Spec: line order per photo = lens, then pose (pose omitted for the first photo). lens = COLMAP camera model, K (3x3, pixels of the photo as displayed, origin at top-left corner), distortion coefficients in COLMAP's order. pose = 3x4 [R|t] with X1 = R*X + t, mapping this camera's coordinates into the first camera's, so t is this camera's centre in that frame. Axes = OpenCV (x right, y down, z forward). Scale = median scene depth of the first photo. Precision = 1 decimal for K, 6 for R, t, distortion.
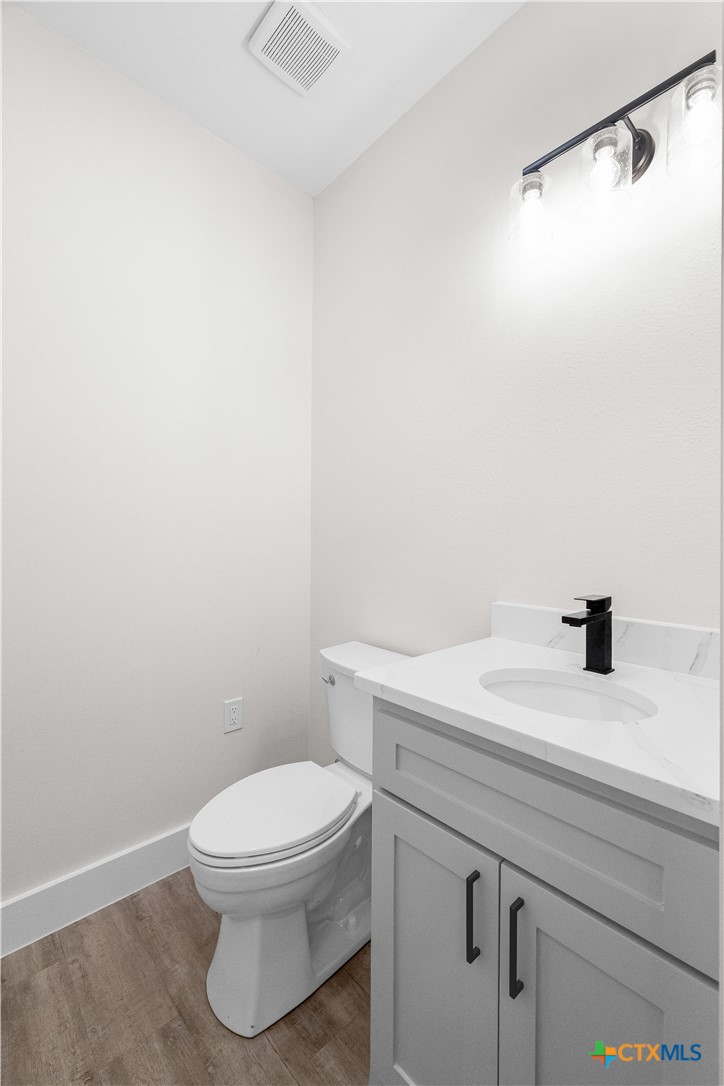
lens RADIAL K [[457.7, 0, 362.7], [0, 457.7, 542.2], [0, 0, 1]] dist [0.001758, -0.001767]
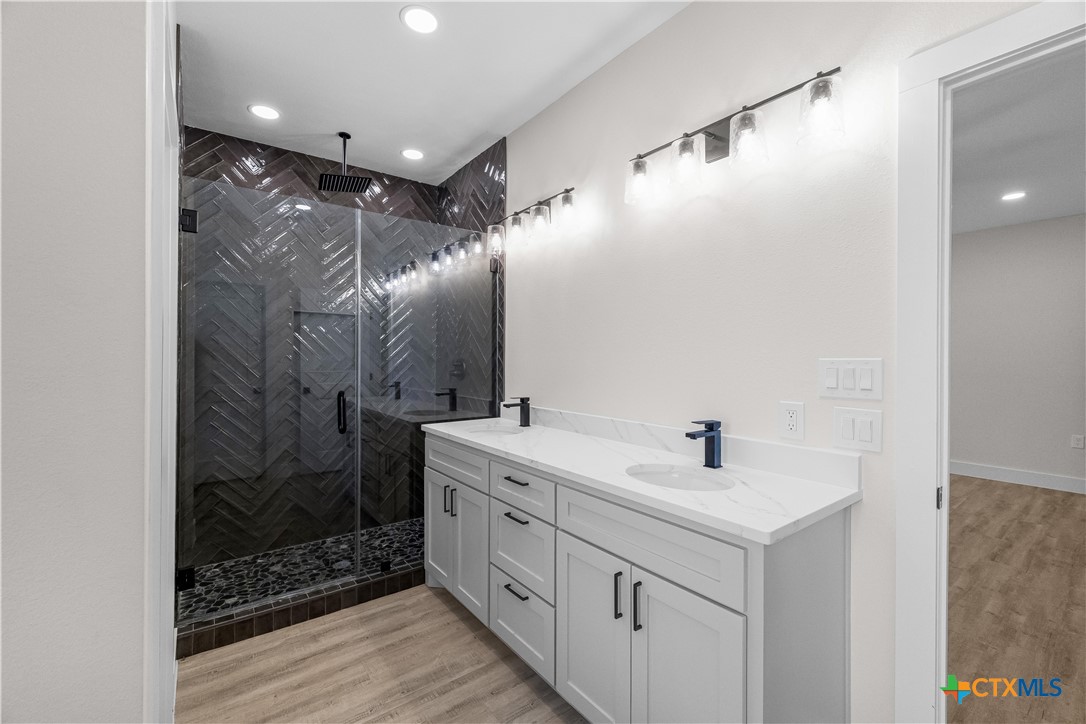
lens RADIAL K [[457.7, 0, 550.4], [0, 457.7, 355.8], [0, 0, 1]] dist [0.001758, -0.001767]
pose [[0.996517, -0.005490, -0.083203, 0.104944], [0.006119, 0.999955, 0.007305, -0.136241], [0.083159, -0.007789, 0.996506, -0.707684]]
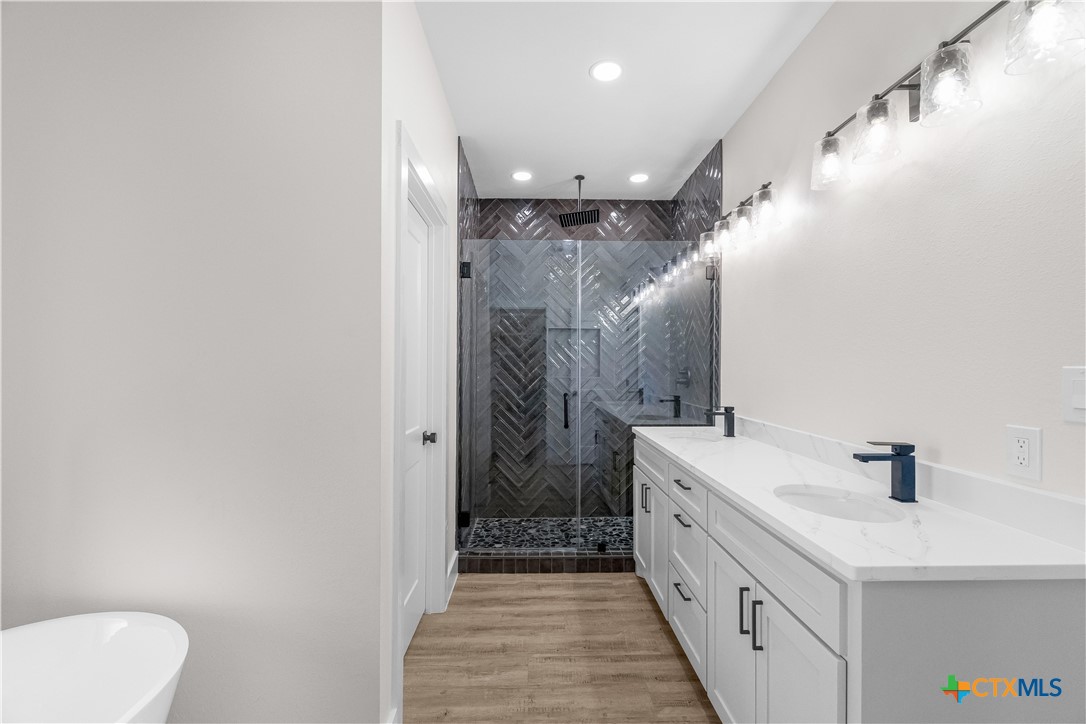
lens RADIAL K [[457.7, 0, 538.5], [0, 457.7, 364.7], [0, 0, 1]] dist [0.001758, -0.001767]
pose [[0.757060, -0.005801, -0.653319, 0.665400], [0.009711, 0.999950, 0.002375, -0.128637], [0.653273, -0.008142, 0.757079, -0.721068]]
